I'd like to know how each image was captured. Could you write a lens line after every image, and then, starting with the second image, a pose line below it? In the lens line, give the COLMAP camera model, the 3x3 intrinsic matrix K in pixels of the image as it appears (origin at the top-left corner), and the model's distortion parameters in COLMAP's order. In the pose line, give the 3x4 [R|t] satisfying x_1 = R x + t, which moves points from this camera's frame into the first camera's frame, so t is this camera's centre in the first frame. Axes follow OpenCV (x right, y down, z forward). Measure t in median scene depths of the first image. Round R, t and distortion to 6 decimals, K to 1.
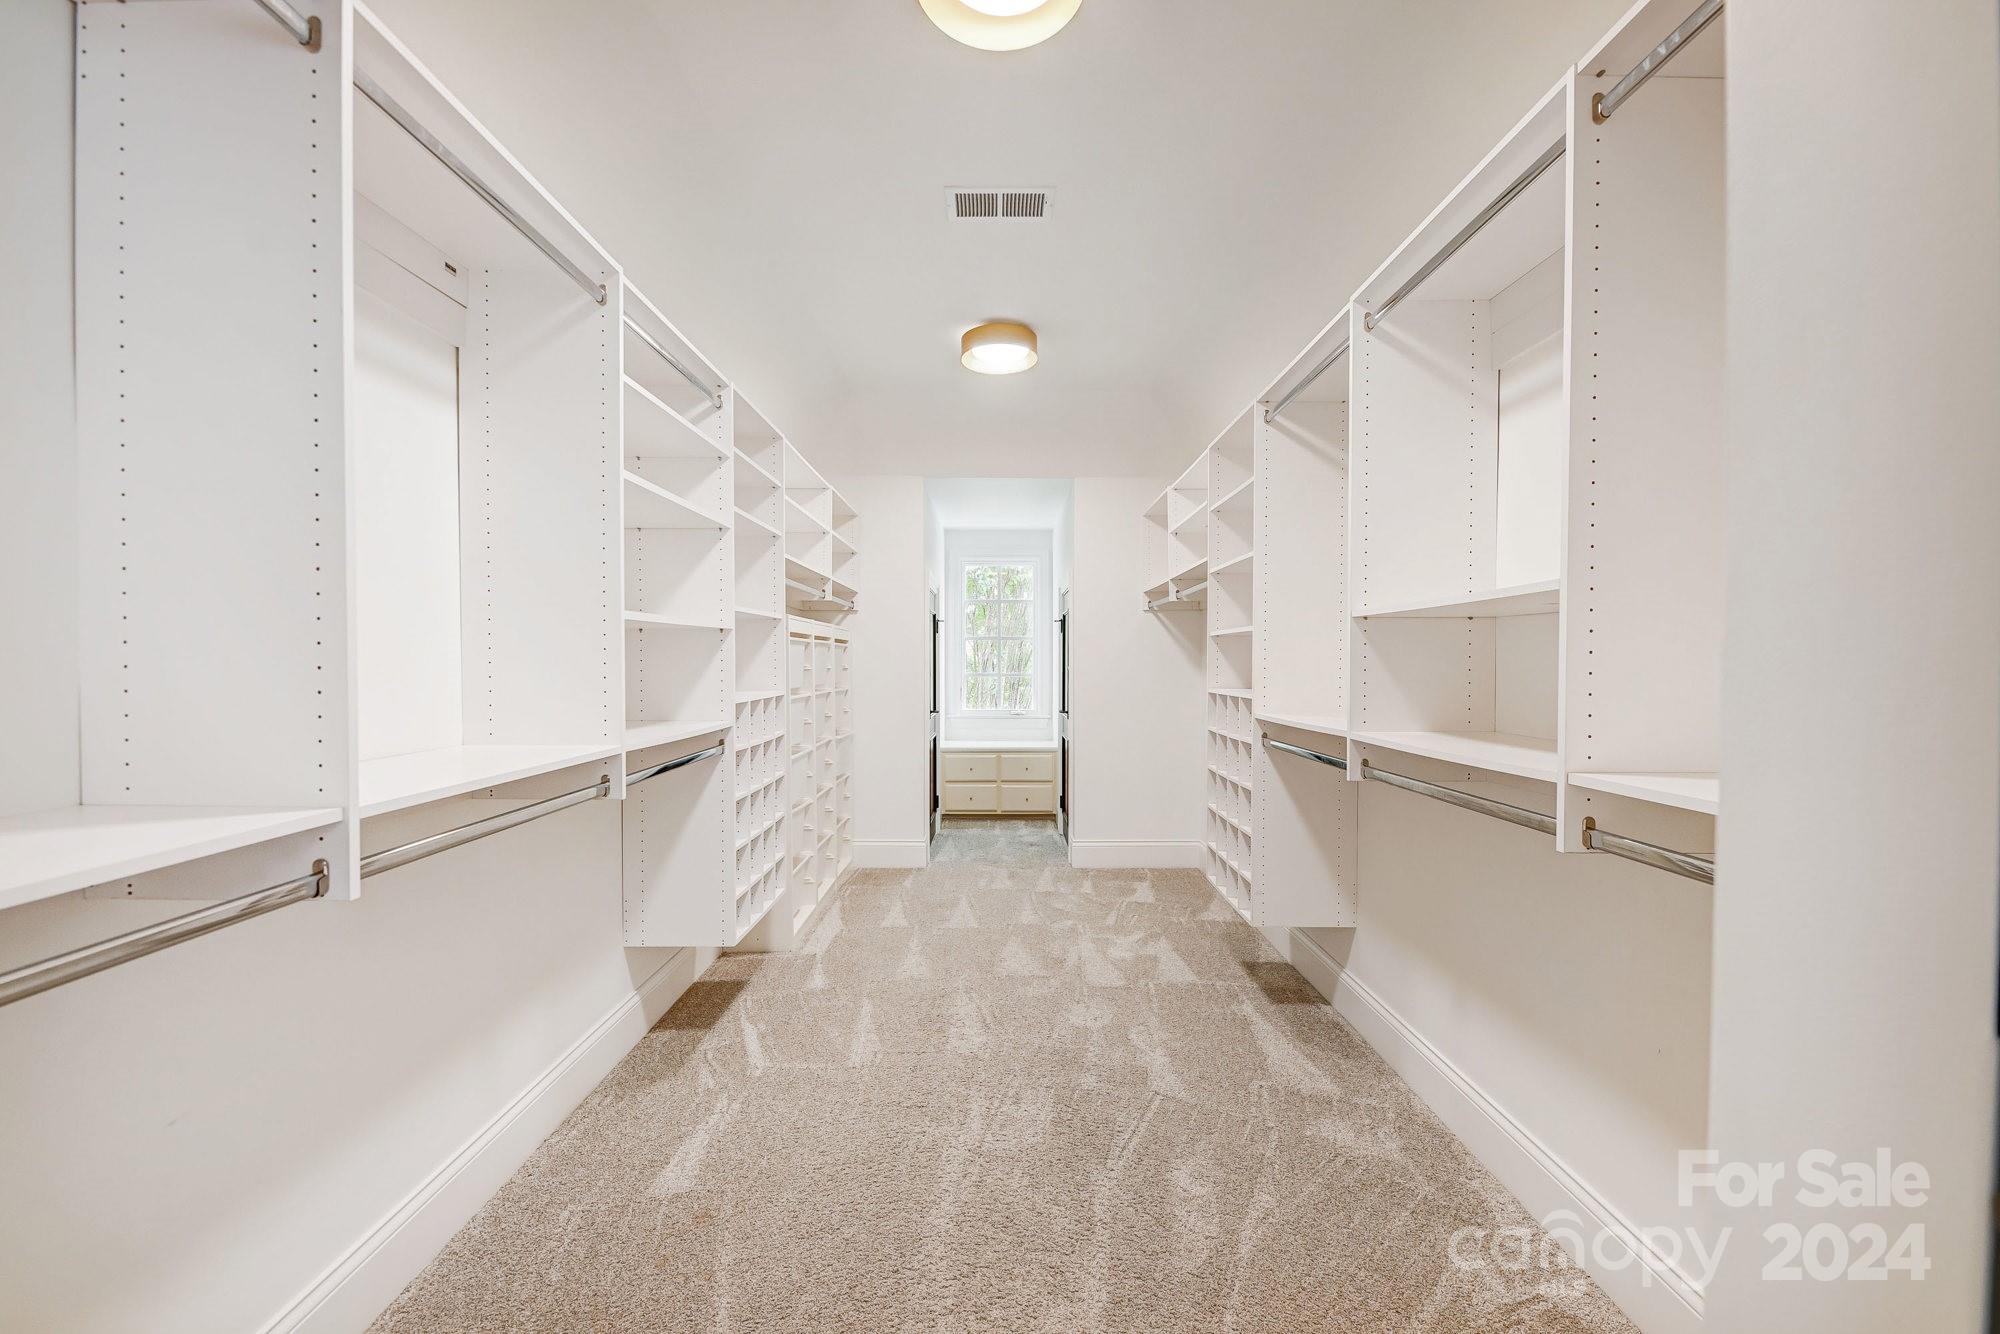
lens RADIAL K [[798.3, 0, 998.7], [0, 798.3, 665.2], [0, 0, 1]] dist [0.002466, -0.000429]
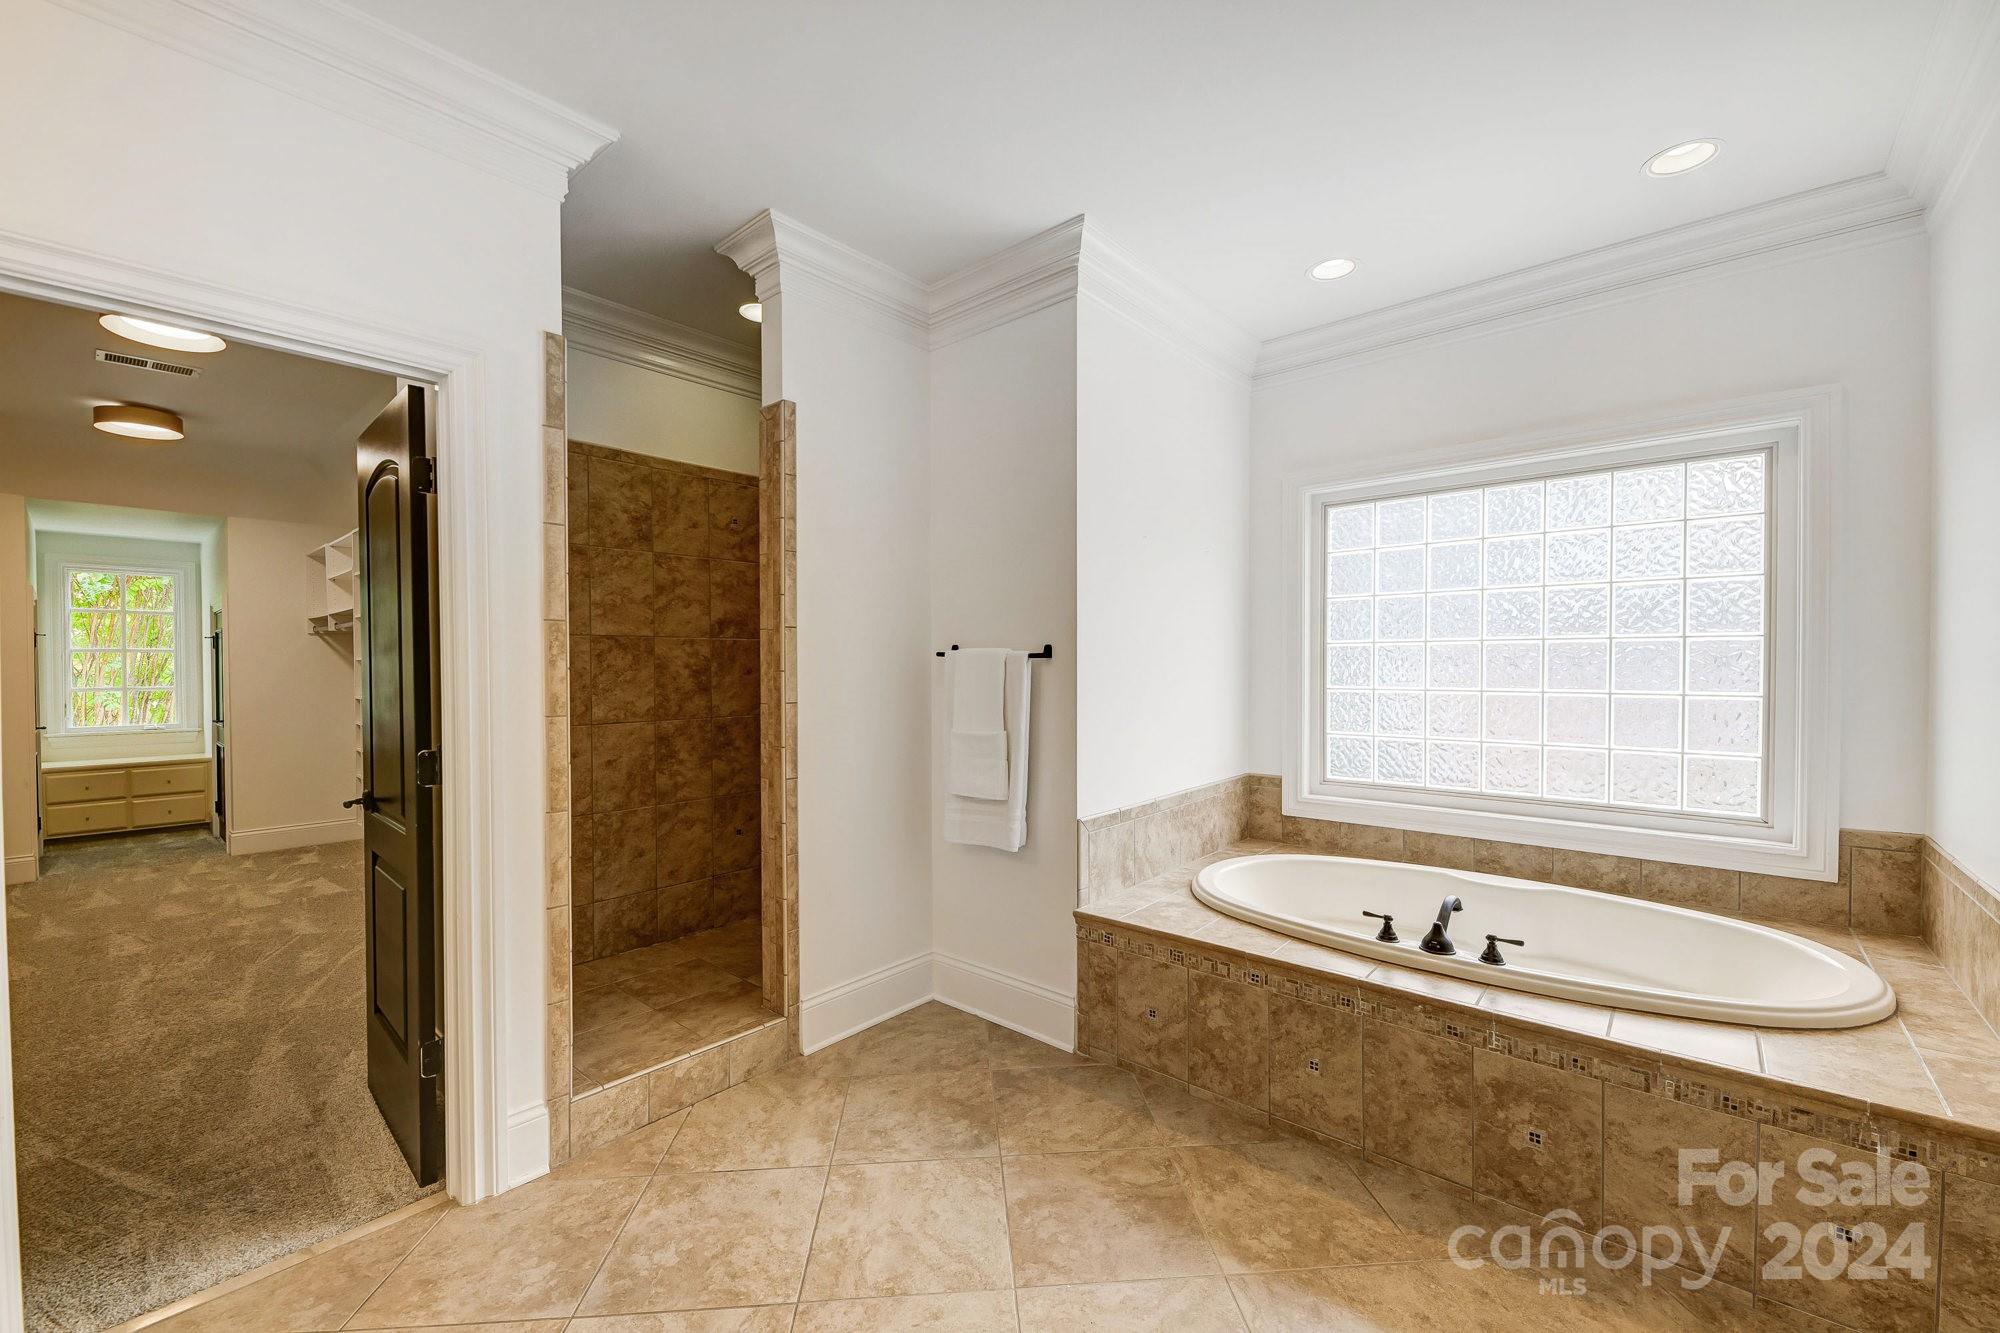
lens RADIAL K [[798.3, 0, 993.5], [0, 798.3, 668.1], [0, 0, 1]] dist [0.002466, -0.000429]
pose [[0.659094, -0.013360, 0.751942, -0.047632], [0.012472, 0.999899, 0.006834, -0.012080], [-0.751958, 0.004874, 0.659193, -0.596804]]
